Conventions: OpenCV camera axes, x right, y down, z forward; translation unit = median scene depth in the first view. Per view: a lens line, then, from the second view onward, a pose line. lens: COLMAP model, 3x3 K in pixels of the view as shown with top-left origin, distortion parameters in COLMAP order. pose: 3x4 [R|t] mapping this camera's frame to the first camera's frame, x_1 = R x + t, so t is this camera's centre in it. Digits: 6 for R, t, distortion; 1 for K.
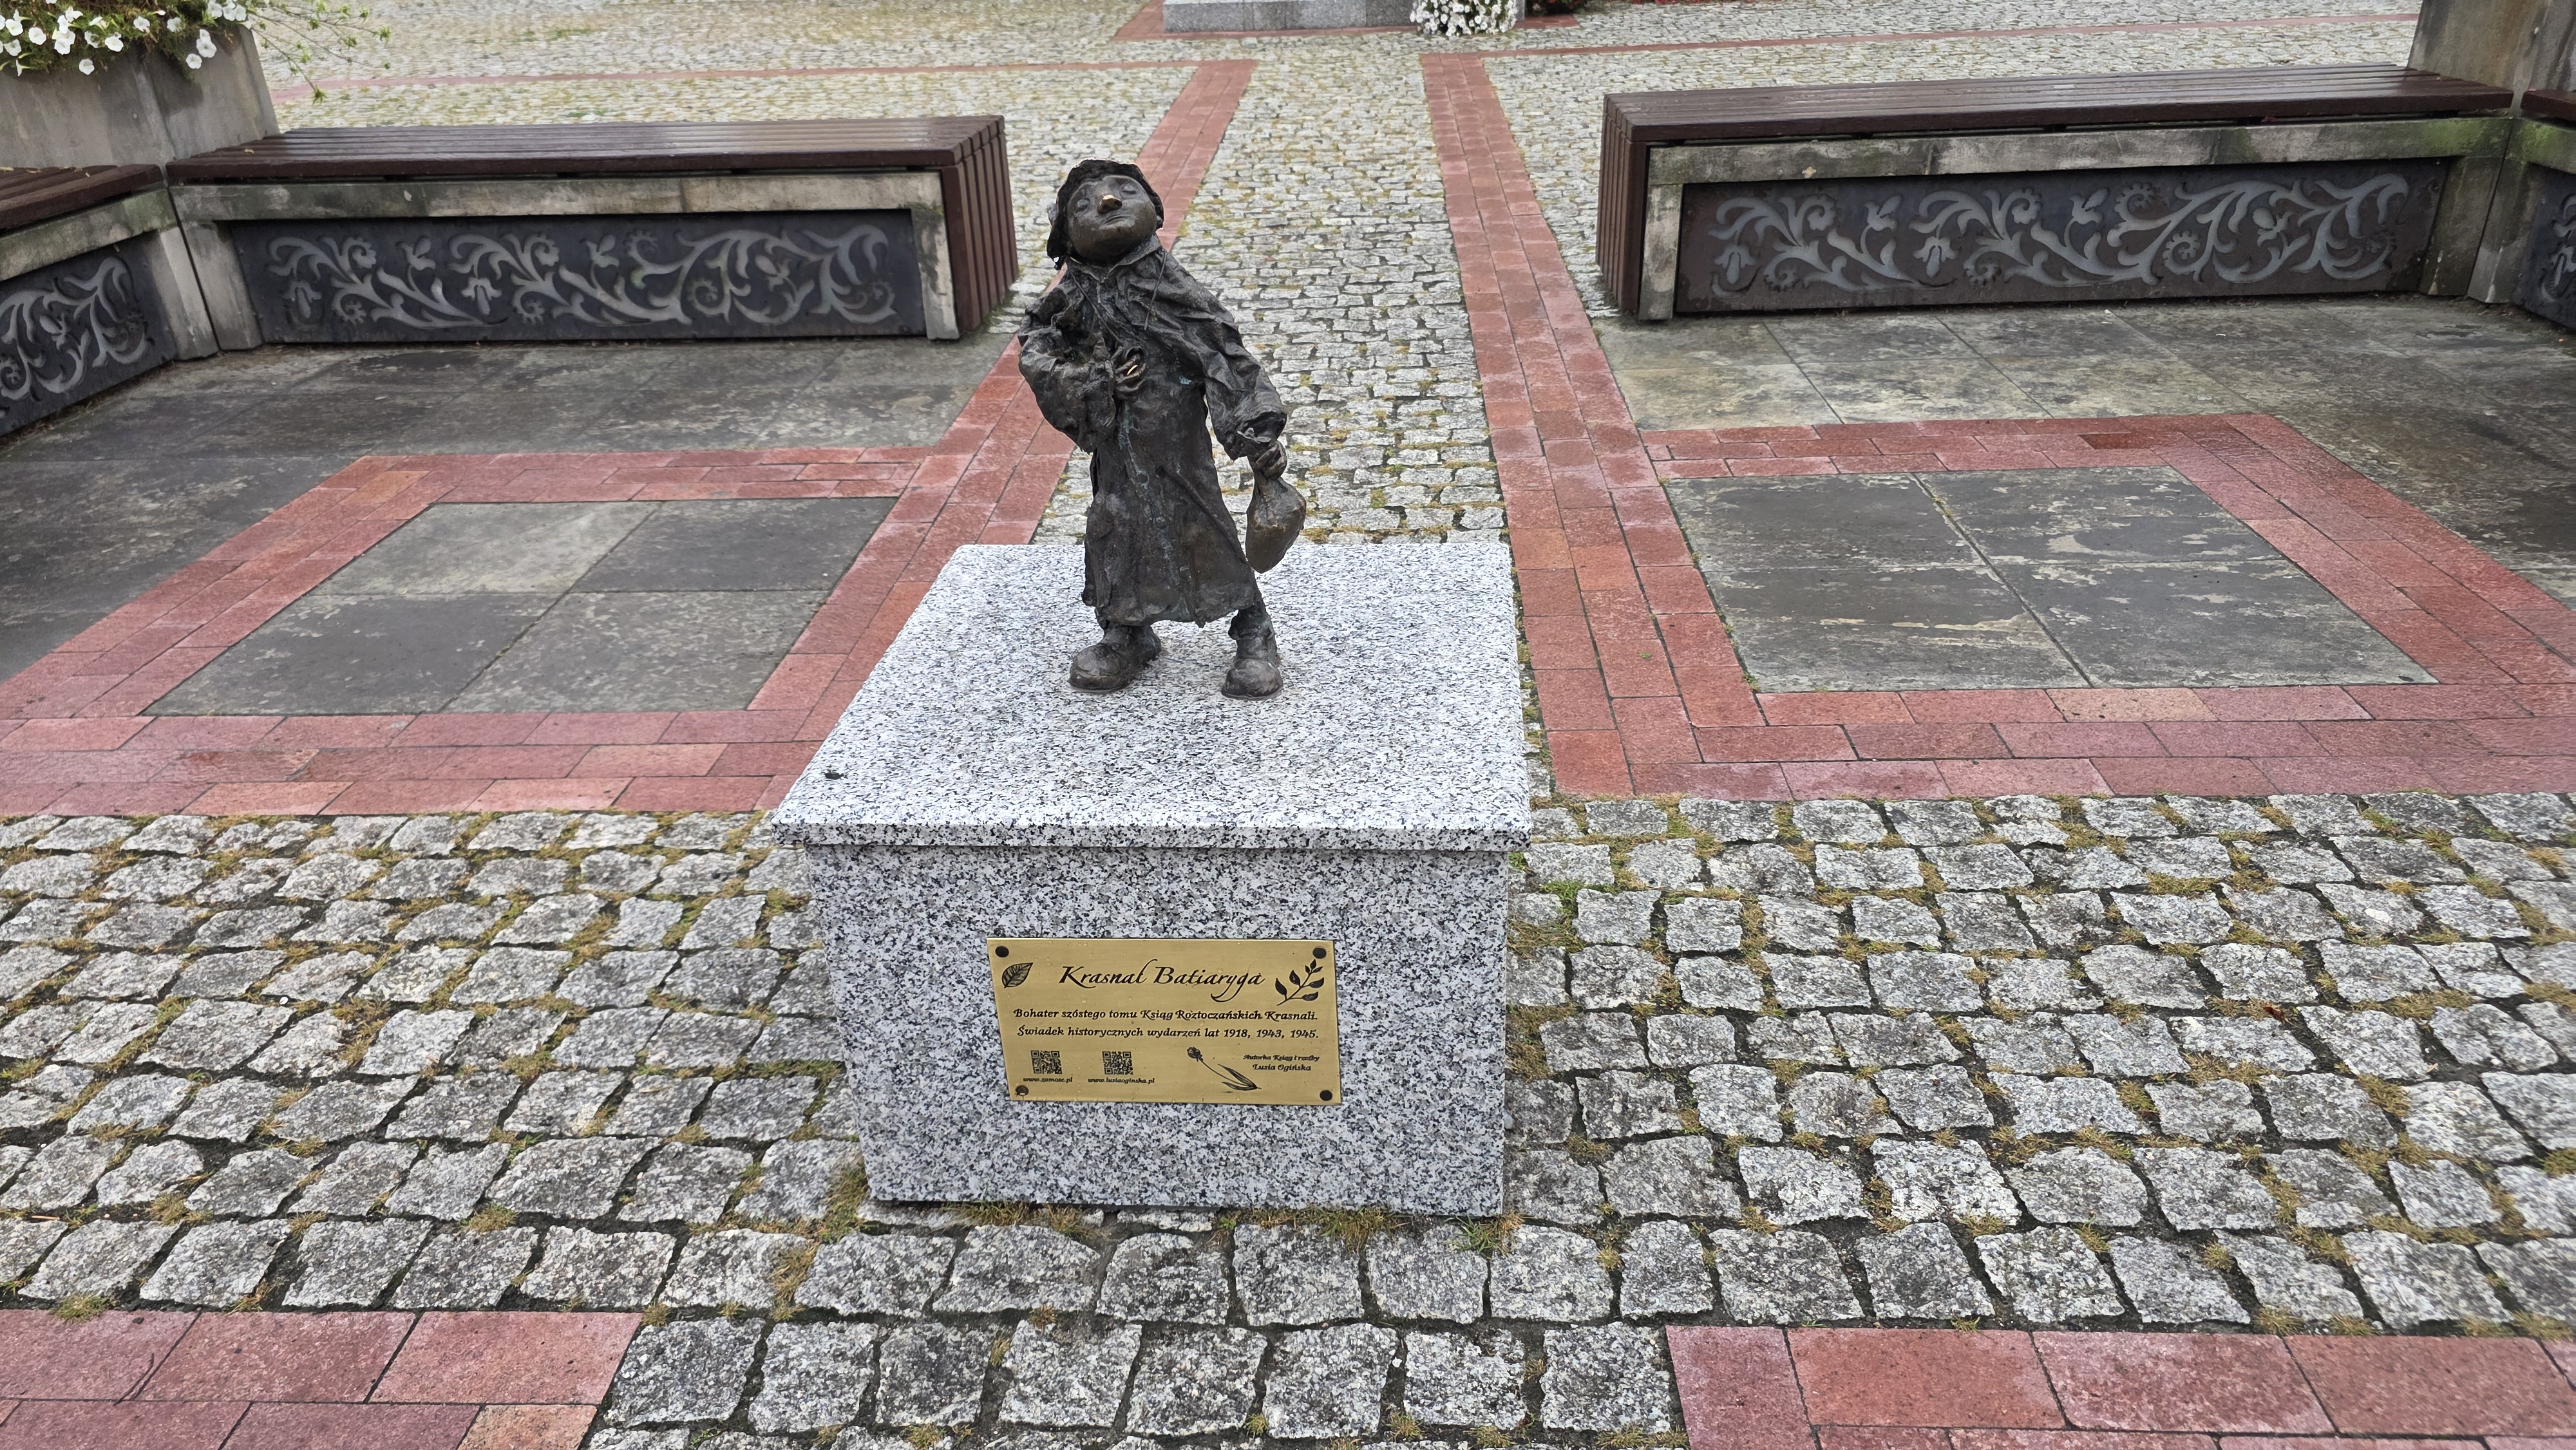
lens RADIAL K [[1740.7, 0, 1286.7], [0, 1740.7, 725.3], [0, 0, 1]] dist [0.024958, -0.004226]
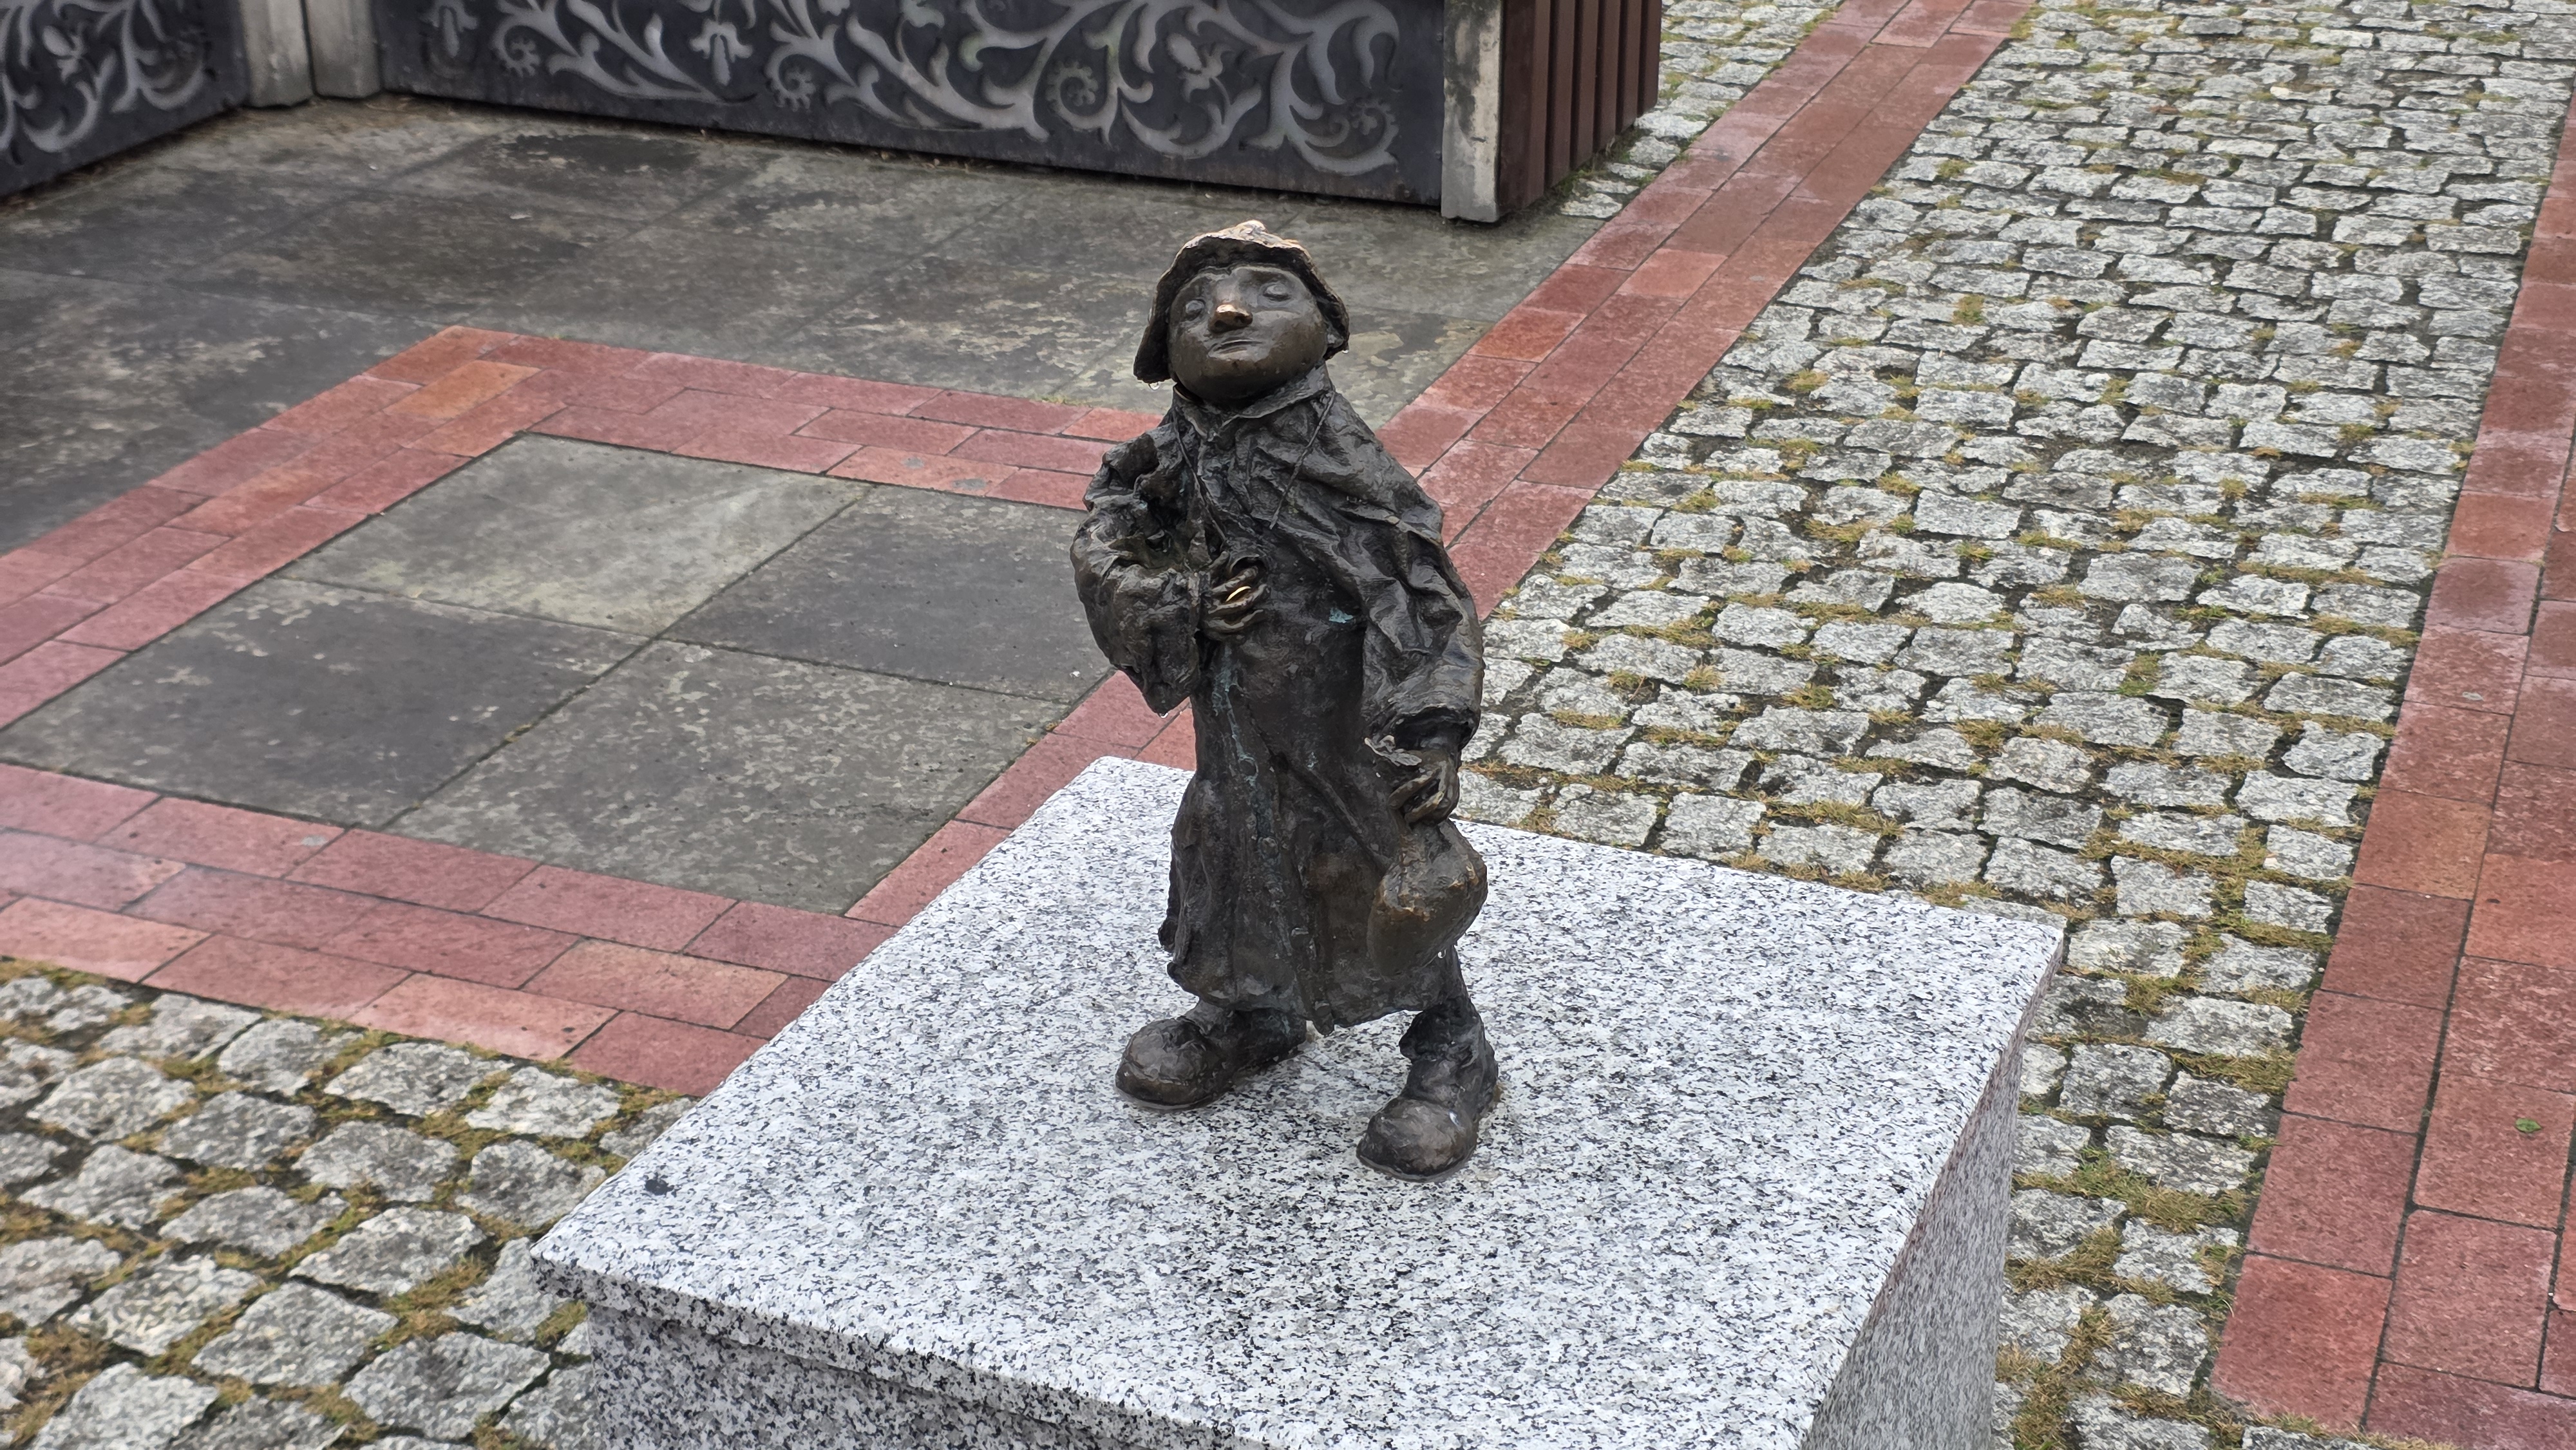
lens RADIAL K [[3437.7, 0, 1286.3], [0, 3437.7, 720.1], [0, 0, 1]] dist [0.104888, 0.000000]
pose [[0.943653, 0.158555, -0.290481, 0.122234], [-0.168650, 0.985627, -0.009884, -0.071604], [0.284739, 0.058316, 0.956830, -0.037790]]
